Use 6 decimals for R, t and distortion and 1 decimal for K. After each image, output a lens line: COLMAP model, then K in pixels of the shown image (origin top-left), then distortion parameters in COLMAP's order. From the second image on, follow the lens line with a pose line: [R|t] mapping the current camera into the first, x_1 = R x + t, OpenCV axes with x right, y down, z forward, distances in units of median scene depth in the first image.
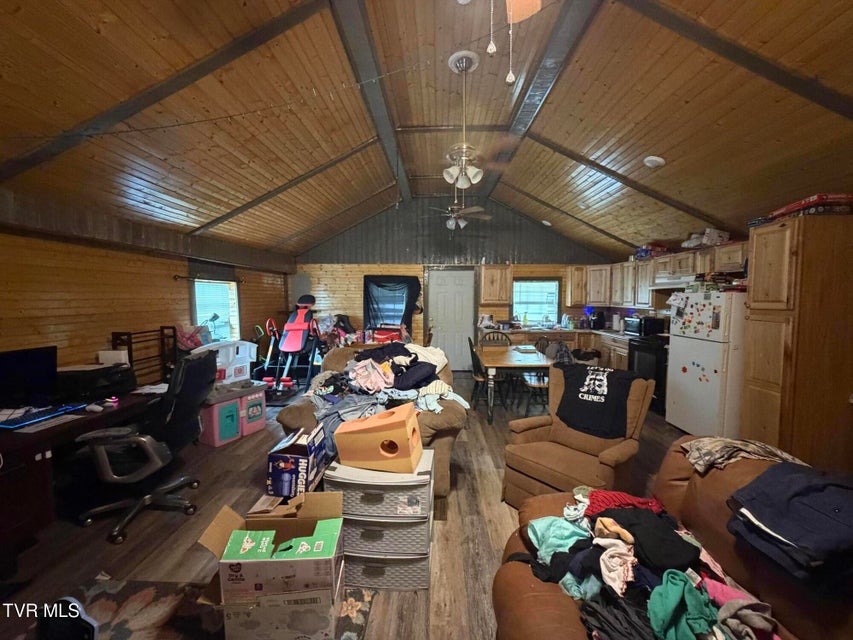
lens RADIAL K [[338.6, 0, 430.2], [0, 338.6, 323.6], [0, 0, 1]] dist [-0.000461, 0.000249]
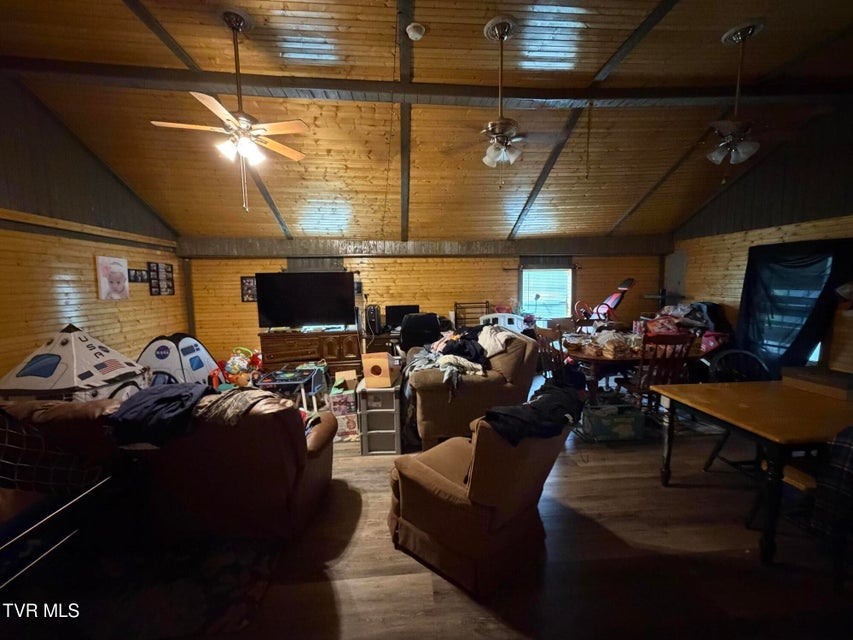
lens RADIAL K [[338.6, 0, 430.2], [0, 338.6, 323.6], [0, 0, 1]] dist [-0.000461, 0.000249]
pose [[0.102820, 0.115006, -0.988029, 0.581687], [-0.062556, 0.992075, 0.108967, -0.031888], [0.992731, 0.050603, 0.109200, 0.398684]]
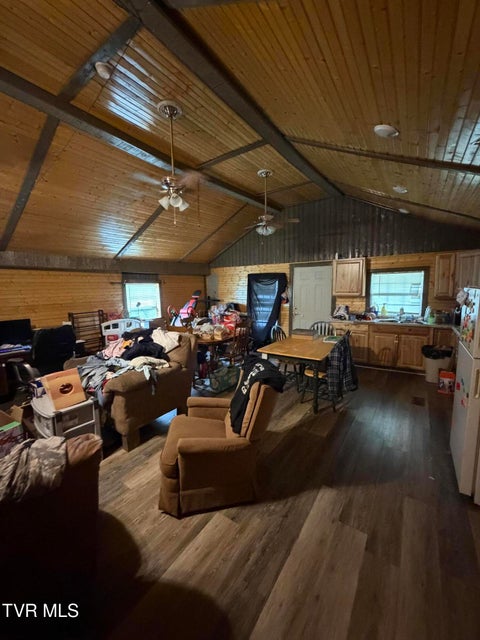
lens RADIAL K [[254.1, 0, 240.0], [0, 254.1, 320.0], [0, 0, 1]] dist [-0.000461, 0.000249]
pose [[0.833955, 0.053870, -0.549197, 0.469596], [-0.023210, 0.997767, 0.062624, -0.030388], [0.551344, -0.039479, 0.833343, 0.174881]]
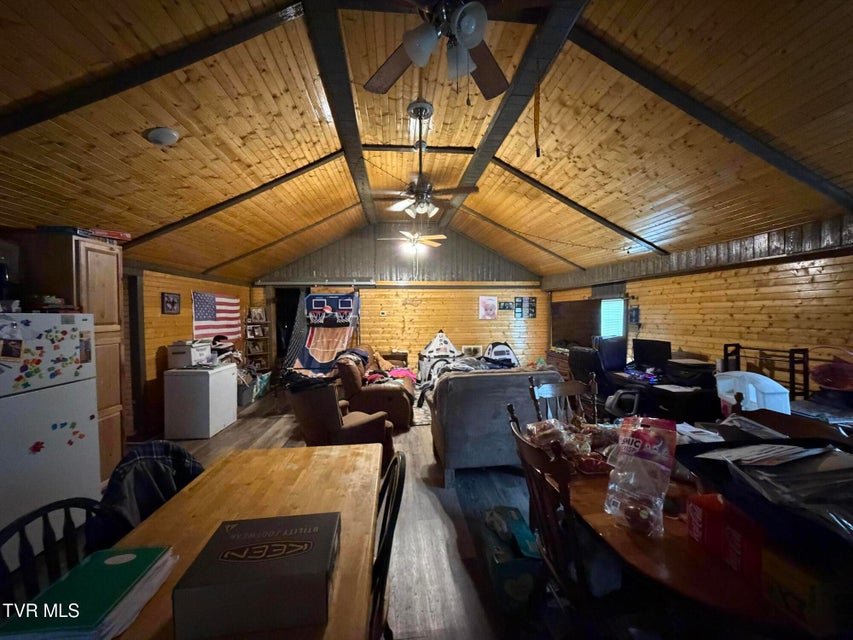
lens RADIAL K [[338.6, 0, 430.2], [0, 338.6, 323.6], [0, 0, 1]] dist [-0.000461, 0.000249]
pose [[-0.991912, 0.014102, -0.126145, 0.117077], [0.000338, 0.994099, 0.108480, -0.096454], [0.126930, 0.107560, -0.986063, 1.175901]]
